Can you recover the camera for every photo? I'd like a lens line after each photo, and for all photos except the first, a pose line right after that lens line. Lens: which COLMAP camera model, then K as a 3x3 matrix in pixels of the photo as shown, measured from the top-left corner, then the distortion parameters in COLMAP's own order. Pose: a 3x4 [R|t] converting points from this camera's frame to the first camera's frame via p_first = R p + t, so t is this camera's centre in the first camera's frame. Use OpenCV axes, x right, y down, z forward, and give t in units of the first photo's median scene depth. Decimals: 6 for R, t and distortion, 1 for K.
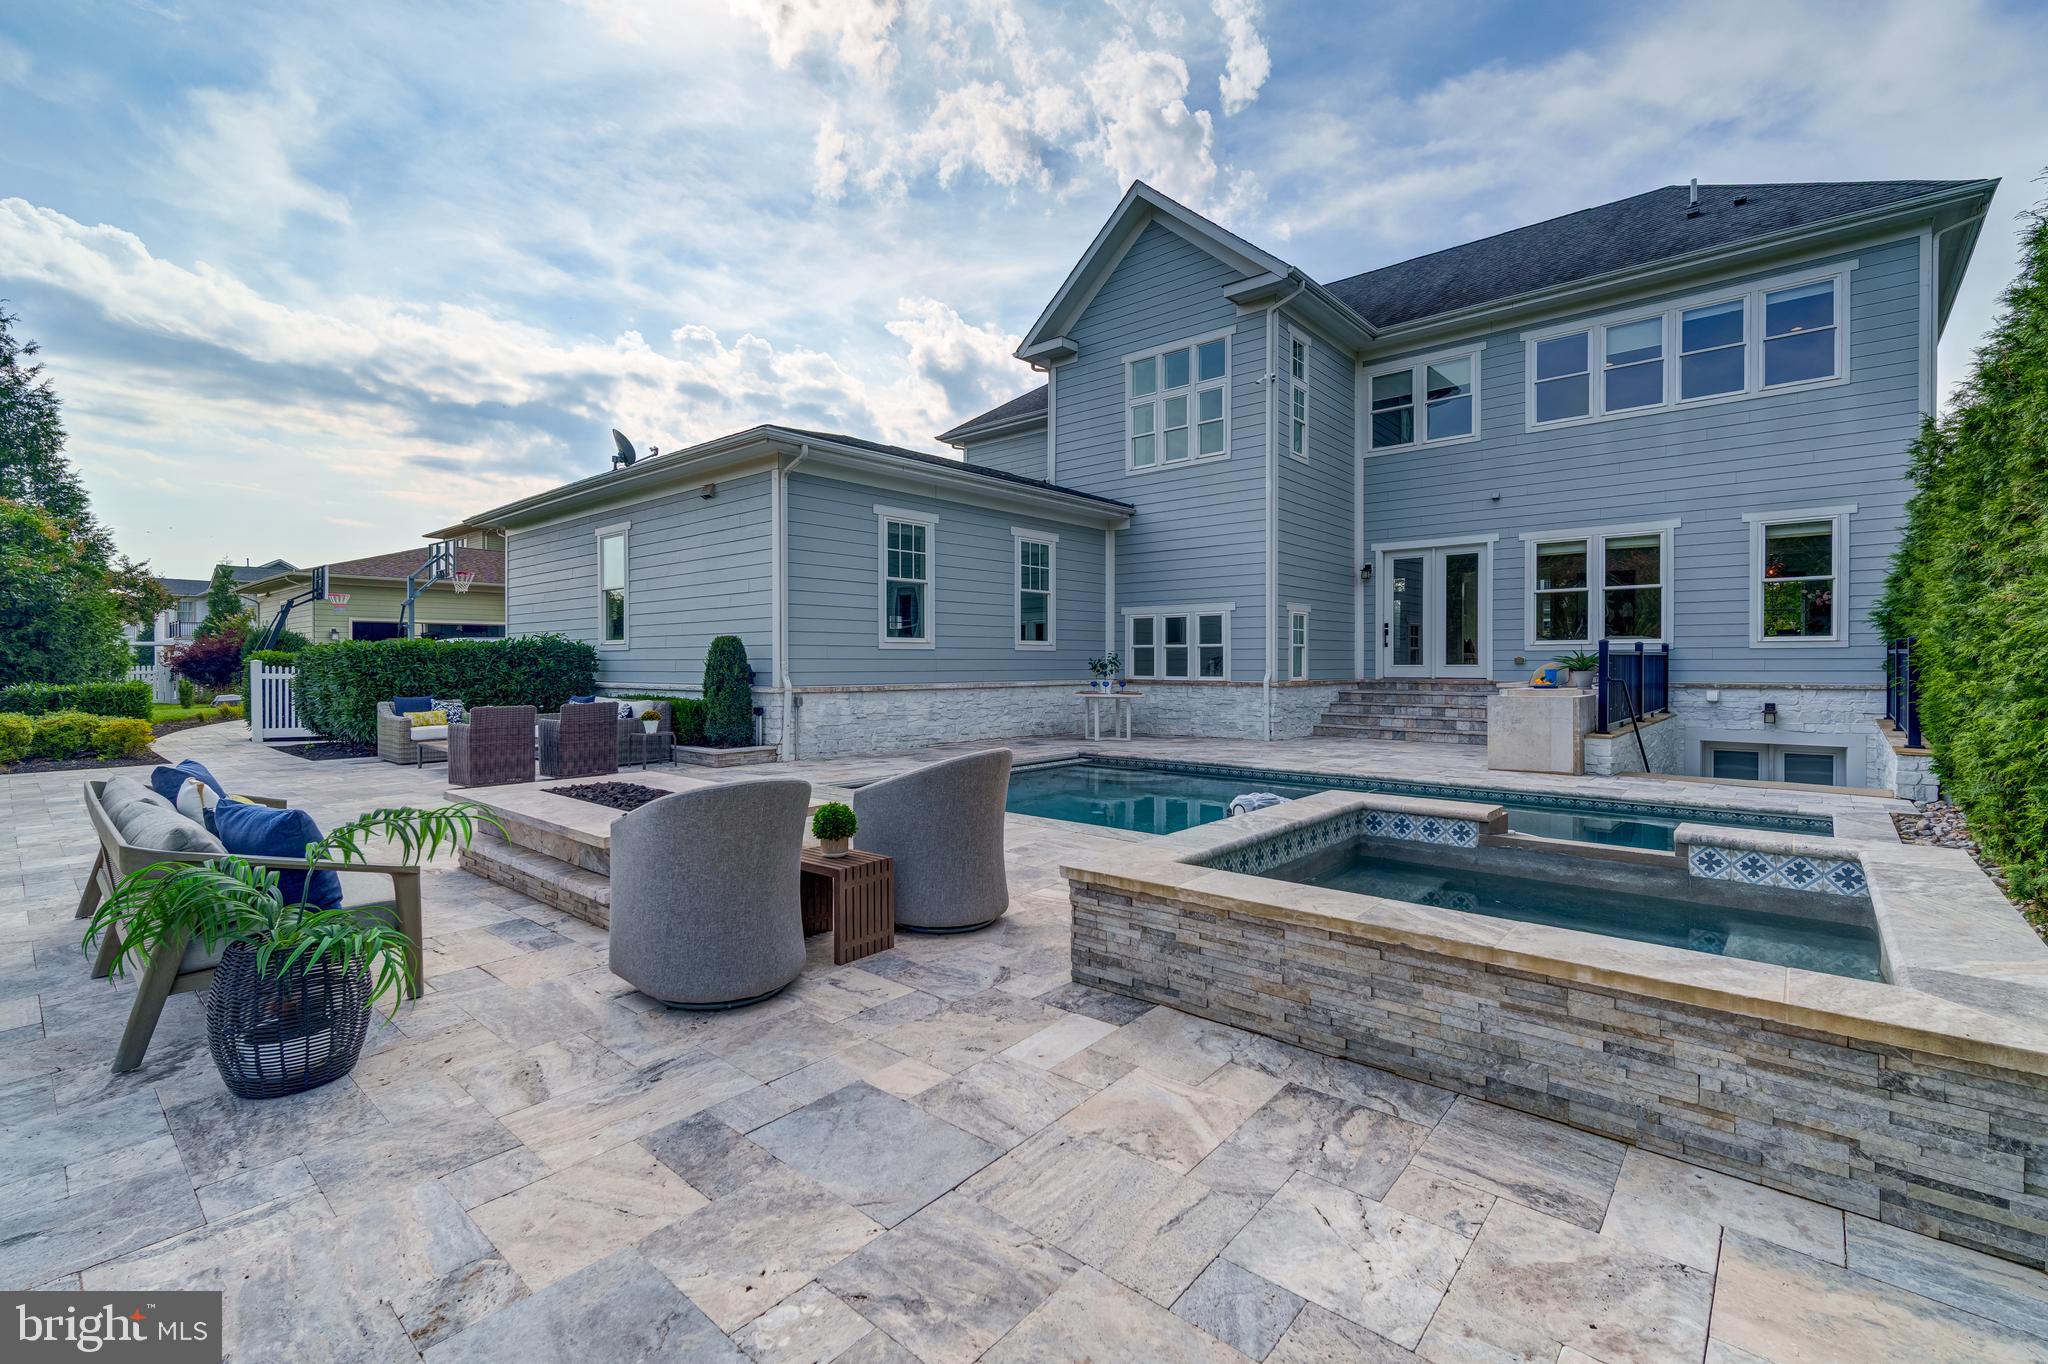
lens RADIAL K [[893.1, 0, 1040.6], [0, 893.1, 672.6], [0, 0, 1]] dist [0.003906, 0.000184]
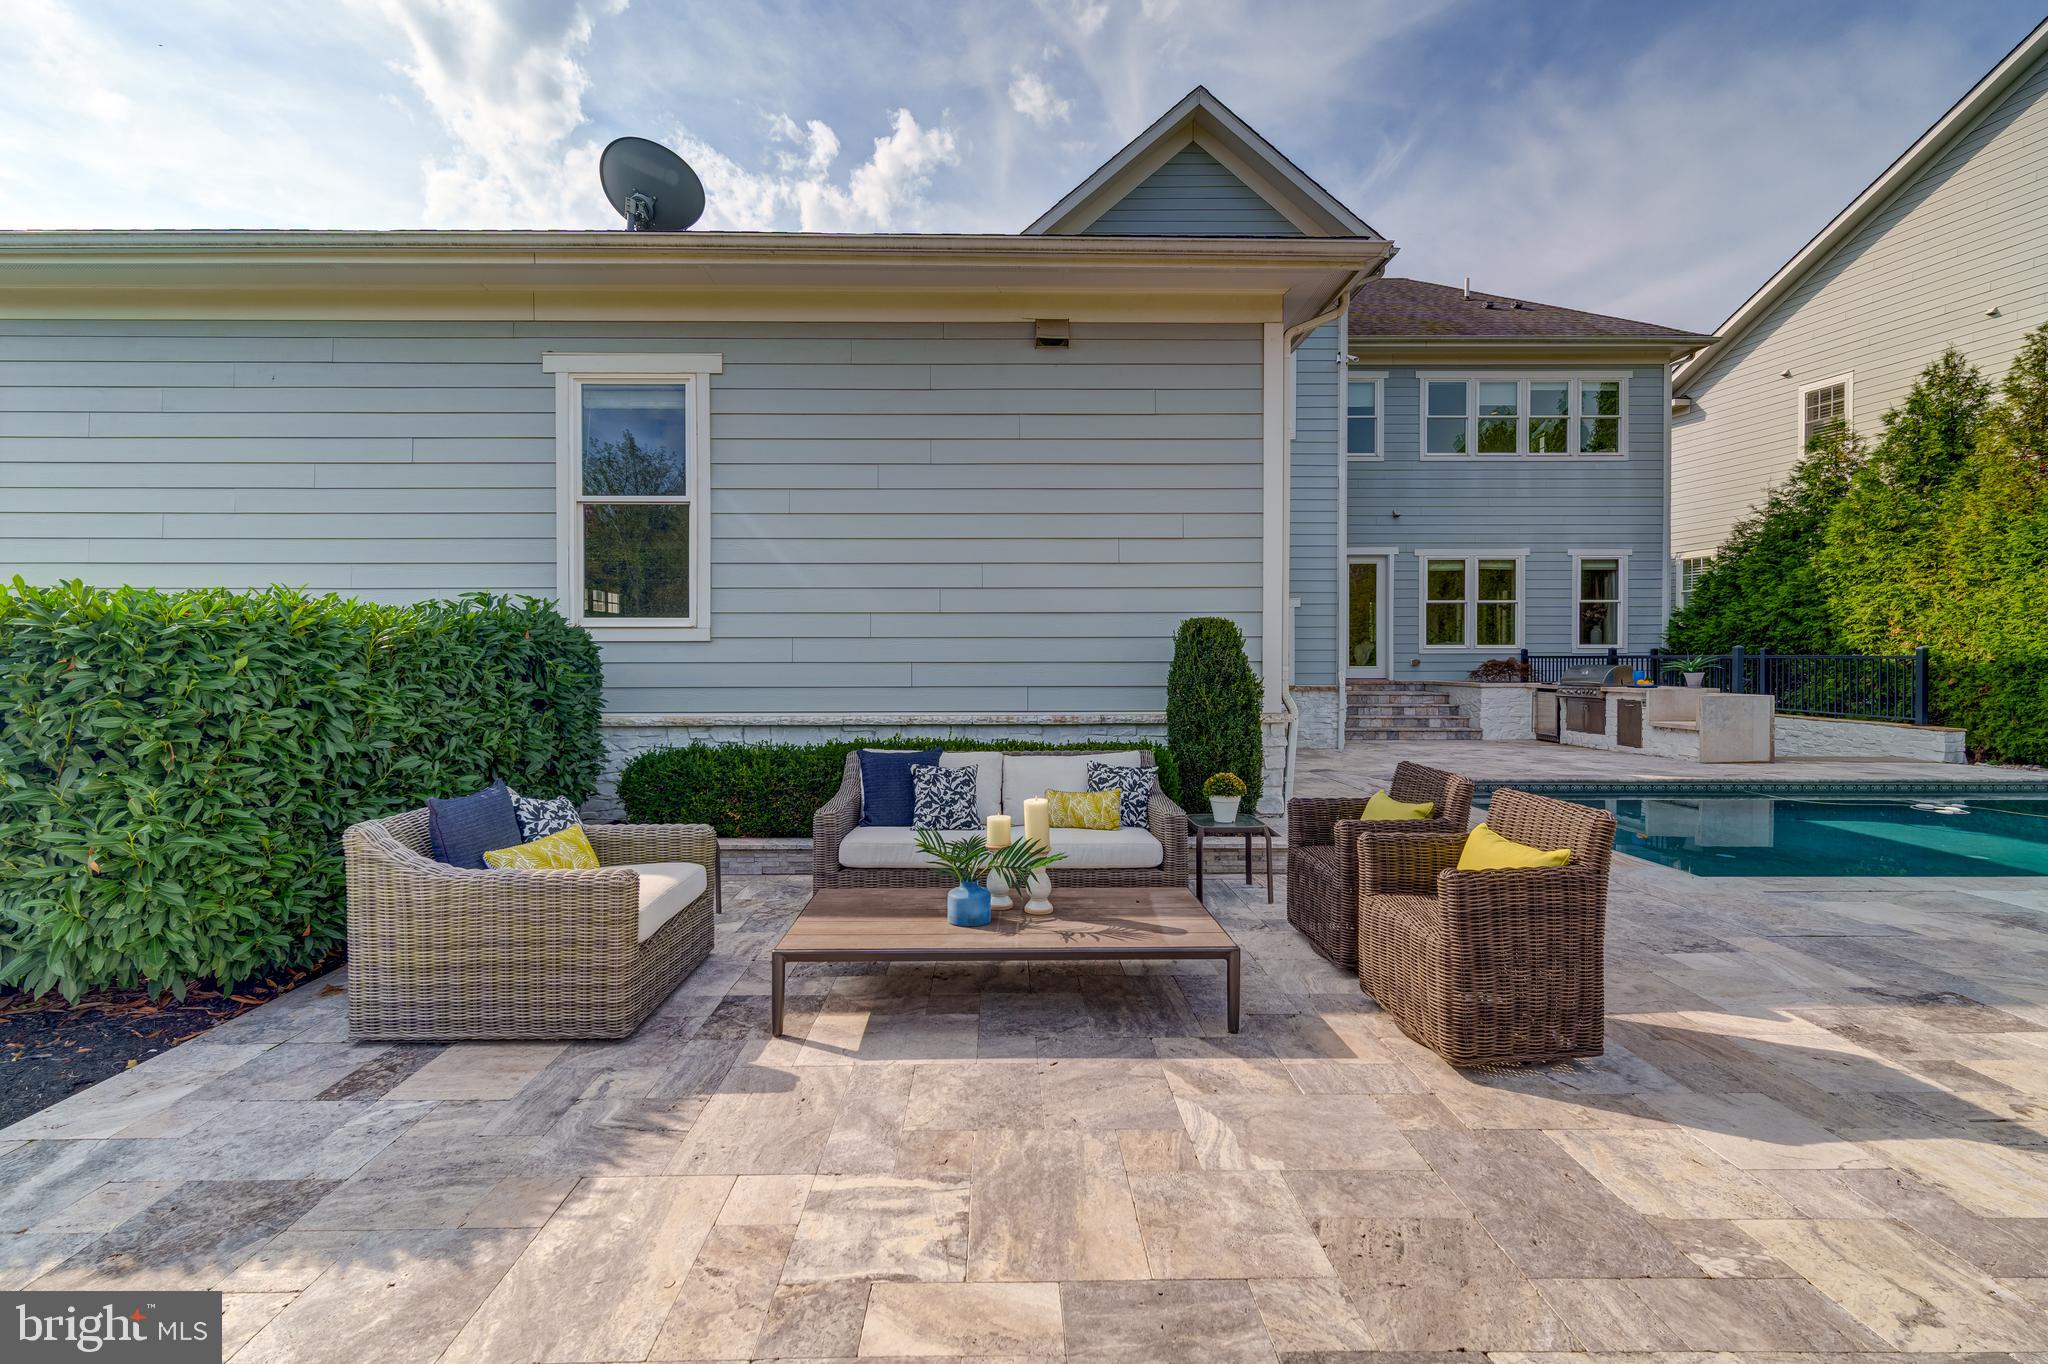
lens RADIAL K [[893.1, 0, 1010.3], [0, 893.1, 645.1], [0, 0, 1]] dist [0.003906, 0.000184]
pose [[0.750237, 0.012312, 0.661054, -0.589272], [0.010730, 0.999468, -0.030792, -0.006832], [-0.661082, 0.030194, 0.749706, 0.511810]]
